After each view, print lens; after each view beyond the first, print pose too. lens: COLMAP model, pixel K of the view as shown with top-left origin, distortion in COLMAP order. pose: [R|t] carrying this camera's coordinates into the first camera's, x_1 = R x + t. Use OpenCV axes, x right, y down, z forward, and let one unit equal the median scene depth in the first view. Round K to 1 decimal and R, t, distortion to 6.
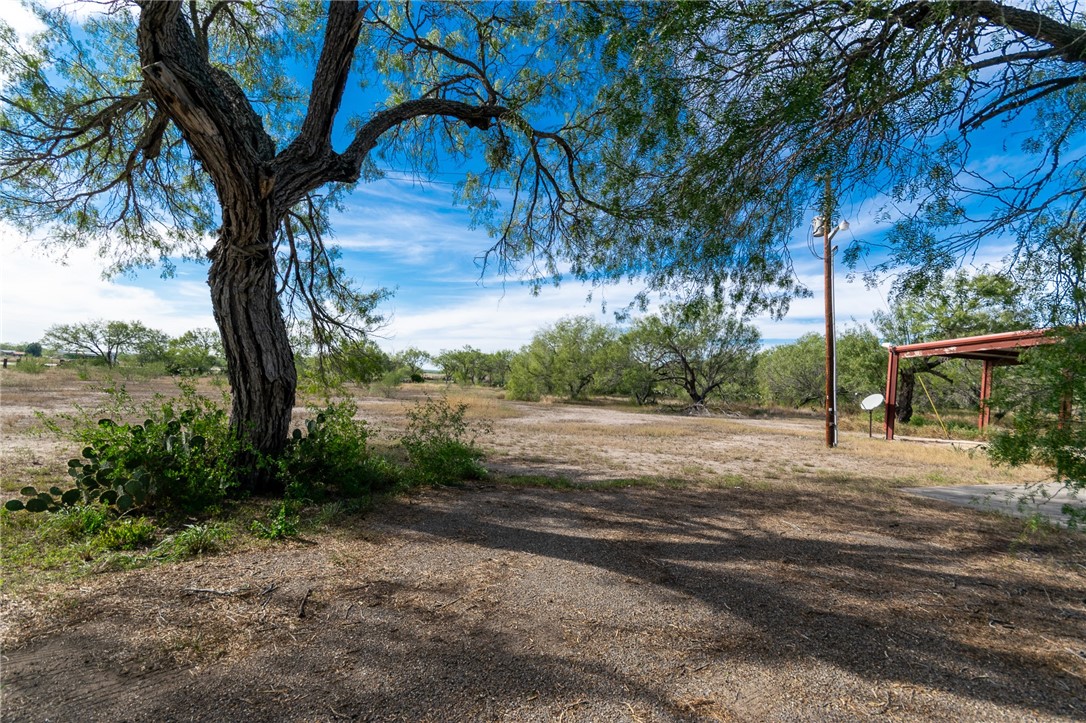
lens RADIAL K [[477.0, 0, 546.0], [0, 477.0, 388.3], [0, 0, 1]] dist [0.001454, -0.001028]
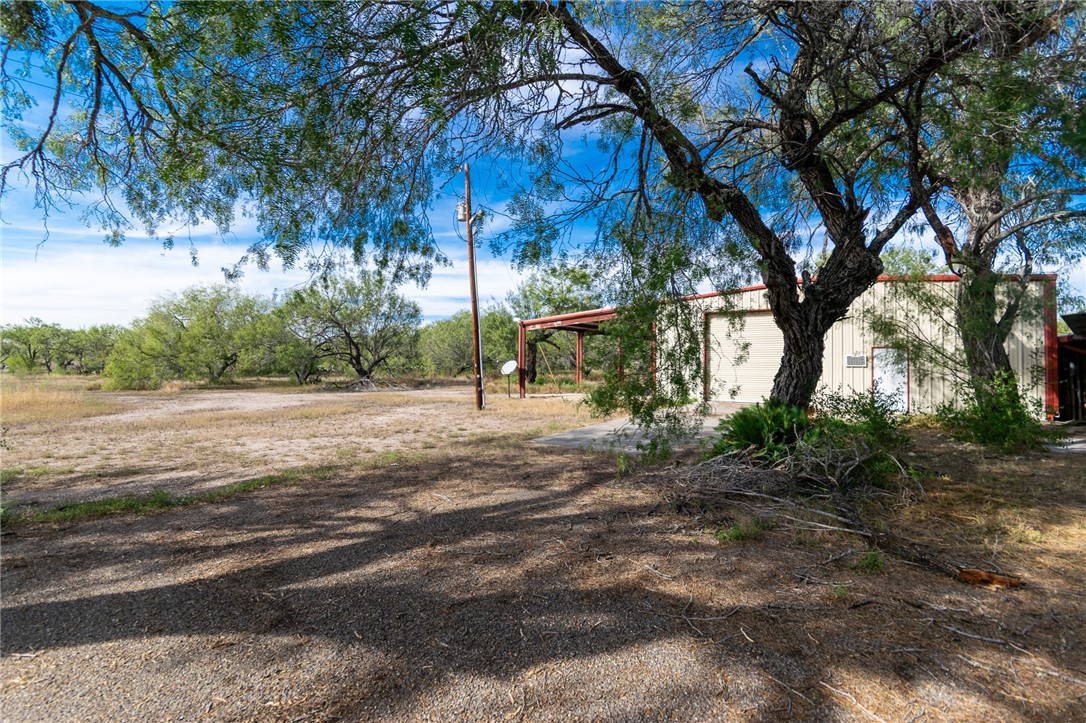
lens RADIAL K [[473.3, 0, 533.5], [0, 473.3, 354.9], [0, 0, 1]] dist [0.001991, 0.000134]
pose [[0.795466, -0.036306, 0.604910, 0.054057], [0.046449, 0.998920, -0.001126, 0.003216], [-0.604216, 0.028993, 0.796293, 0.065641]]
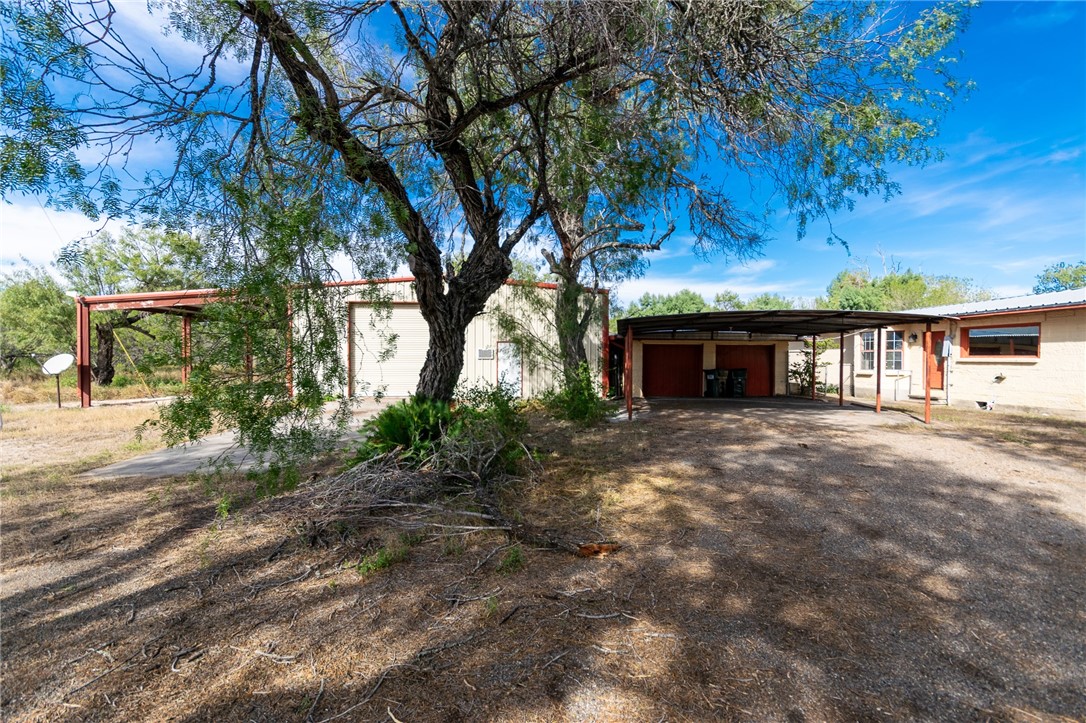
lens RADIAL K [[483.8, 0, 538.8], [0, 483.8, 361.8], [0, 0, 1]] dist [0.002551, -0.000300]
pose [[0.200979, -0.062336, 0.977610, 0.121536], [0.029022, 0.997914, 0.057665, 0.003514], [-0.979166, 0.016783, 0.202369, 0.104021]]
